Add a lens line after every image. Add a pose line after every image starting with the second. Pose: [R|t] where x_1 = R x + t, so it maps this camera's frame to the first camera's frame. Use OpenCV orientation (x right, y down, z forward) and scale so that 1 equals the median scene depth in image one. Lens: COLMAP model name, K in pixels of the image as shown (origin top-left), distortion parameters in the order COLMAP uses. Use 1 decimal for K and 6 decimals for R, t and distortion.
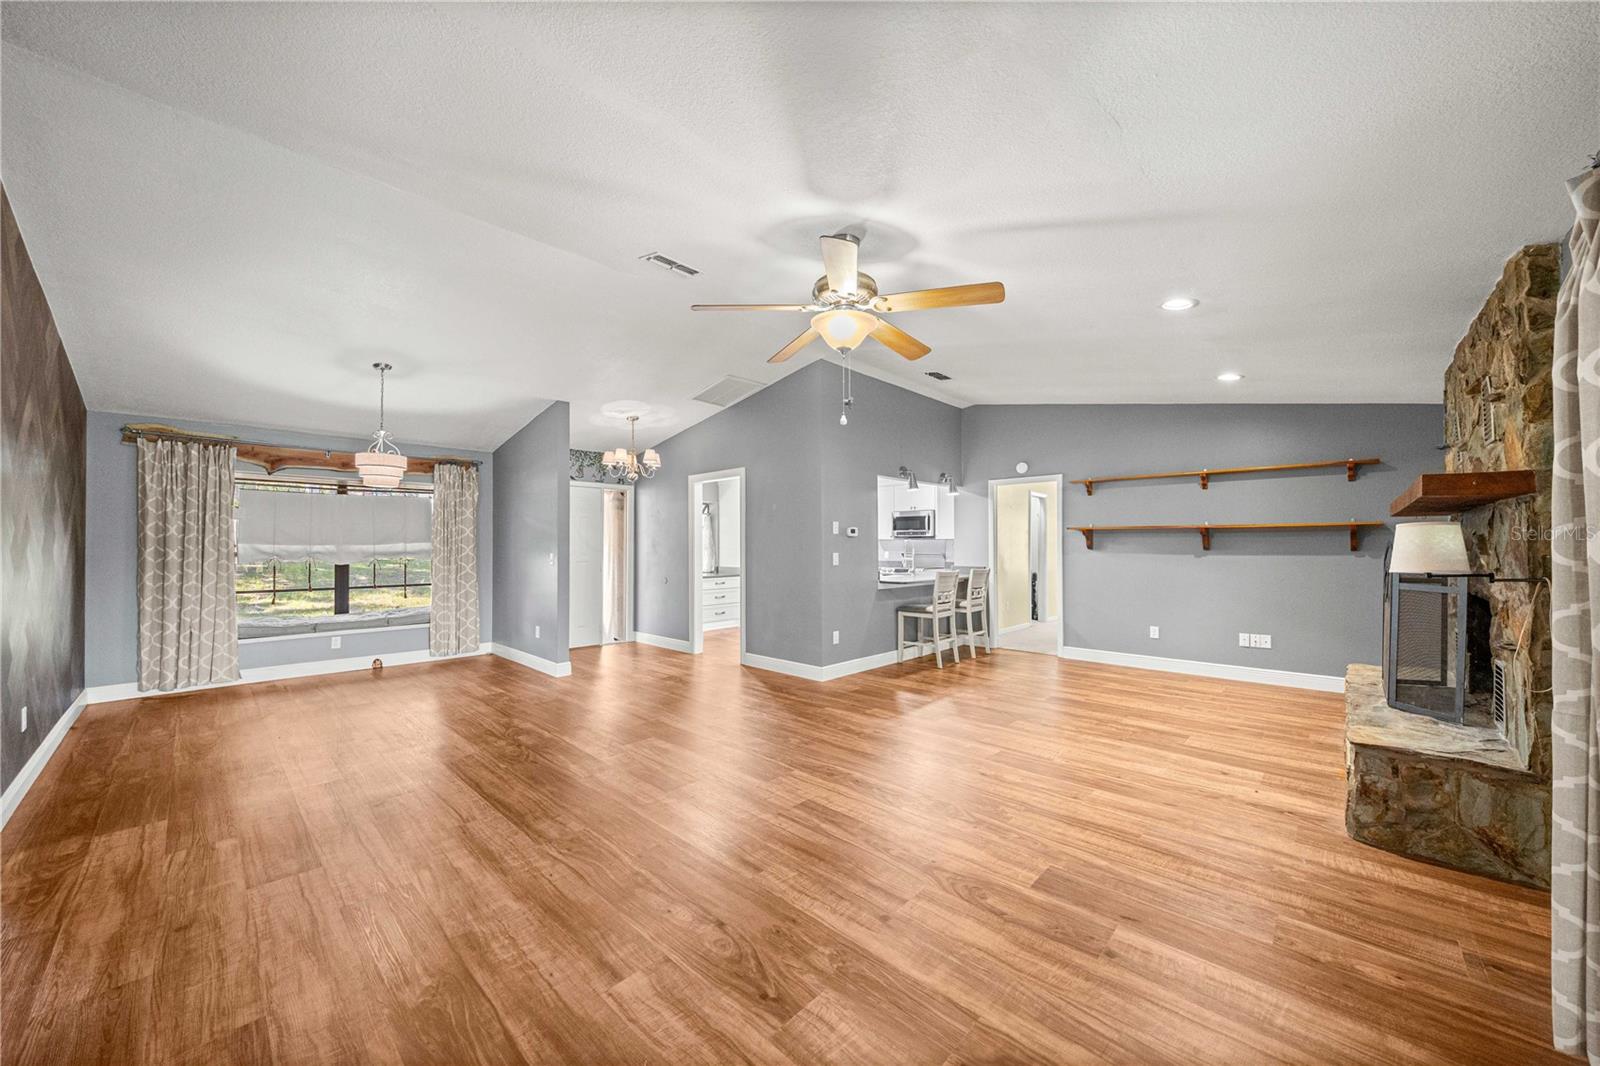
lens RADIAL K [[576.1, 0, 802.1], [0, 576.1, 530.0], [0, 0, 1]] dist [-0.003893, 0.000047]
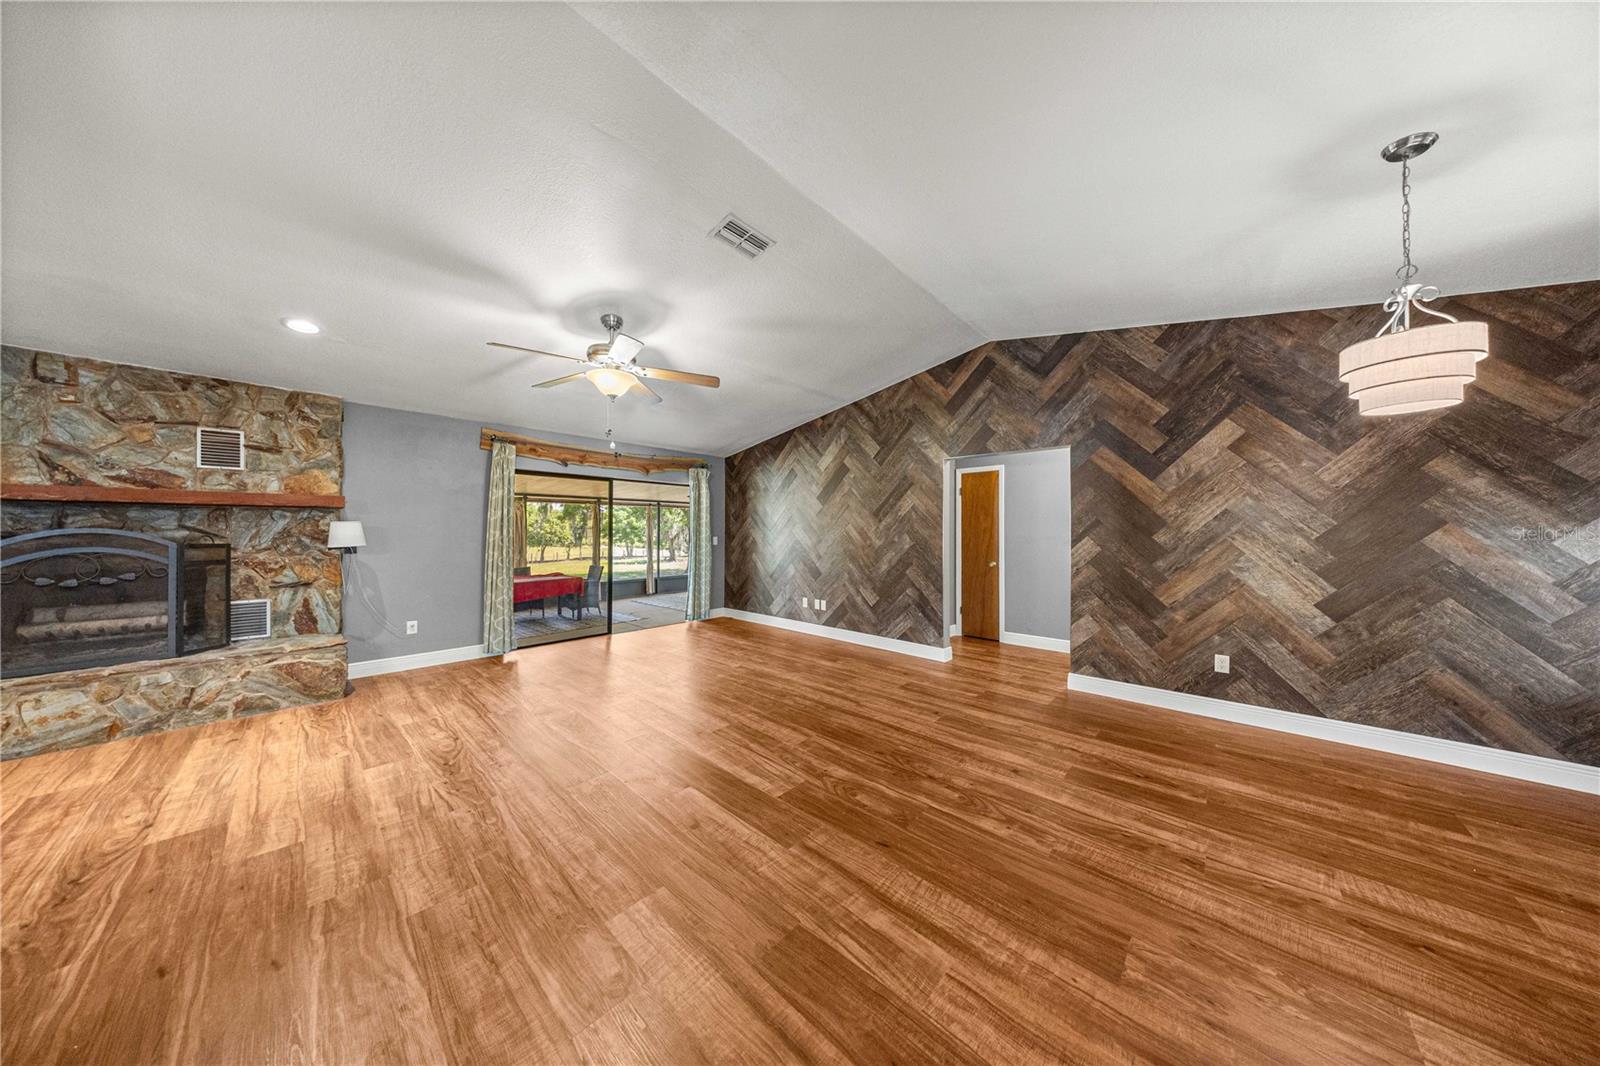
lens RADIAL K [[468.5, 0, 802.5], [0, 468.5, 528.1], [0, 0, 1]] dist [-0.002778, 0.000154]
pose [[-0.999962, -0.002092, -0.008478, -0.247437], [-0.001821, 0.999493, -0.031789, 0.032632], [0.008540, -0.031772, -0.999459, 1.383336]]
